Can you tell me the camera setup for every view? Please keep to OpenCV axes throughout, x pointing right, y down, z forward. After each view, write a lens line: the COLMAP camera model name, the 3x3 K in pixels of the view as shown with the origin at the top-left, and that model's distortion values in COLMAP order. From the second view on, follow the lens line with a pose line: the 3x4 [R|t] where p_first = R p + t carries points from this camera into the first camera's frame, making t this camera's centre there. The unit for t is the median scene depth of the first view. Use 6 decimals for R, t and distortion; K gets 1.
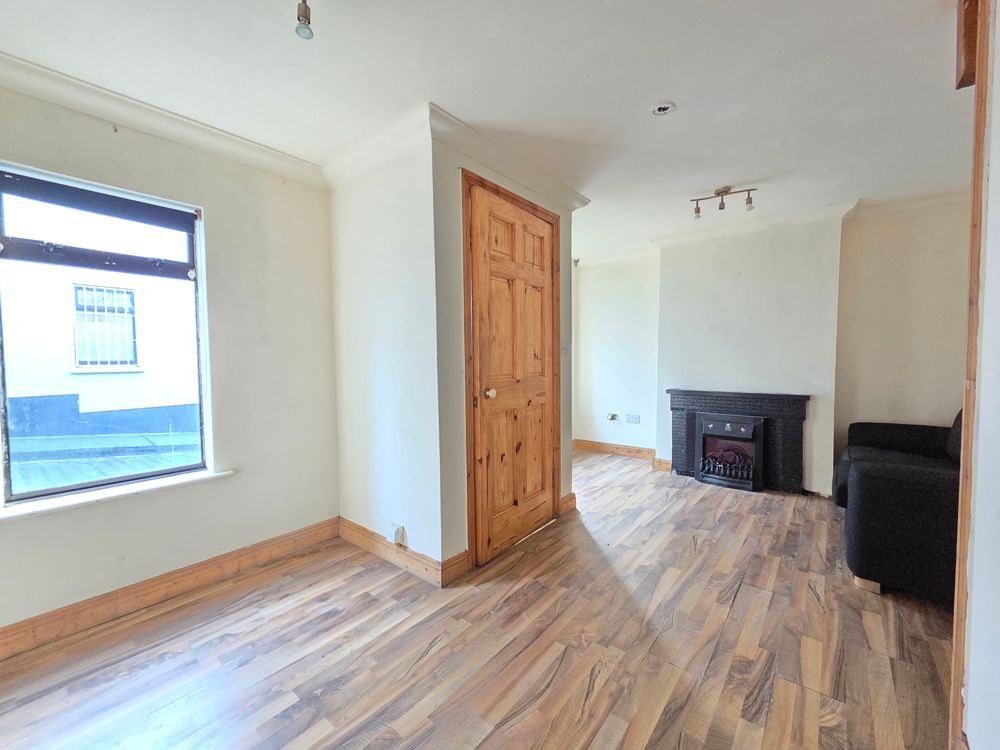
lens RADIAL K [[401.4, 0, 502.1], [0, 401.4, 375.5], [0, 0, 1]] dist [0.001389, -0.000138]
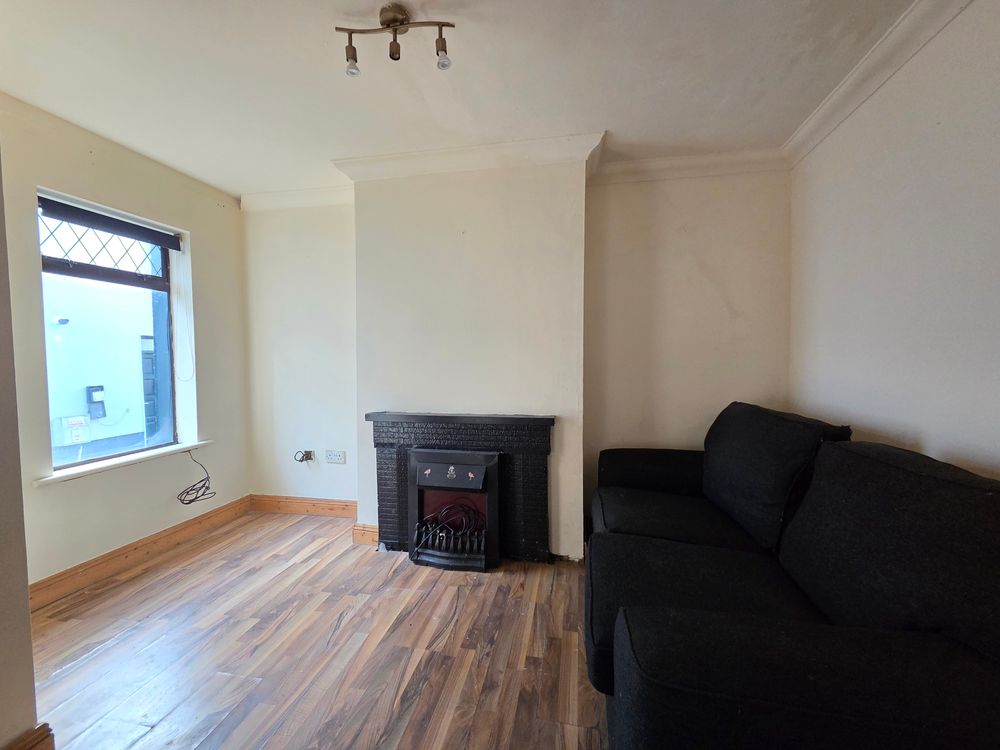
lens RADIAL K [[401.4, 0, 502.1], [0, 401.4, 375.5], [0, 0, 1]] dist [0.001389, -0.000138]
pose [[0.877055, -0.016855, 0.480094, 0.343006], [0.019322, 0.999813, -0.000196, -0.022340], [-0.480001, 0.009448, 0.877217, 0.420159]]
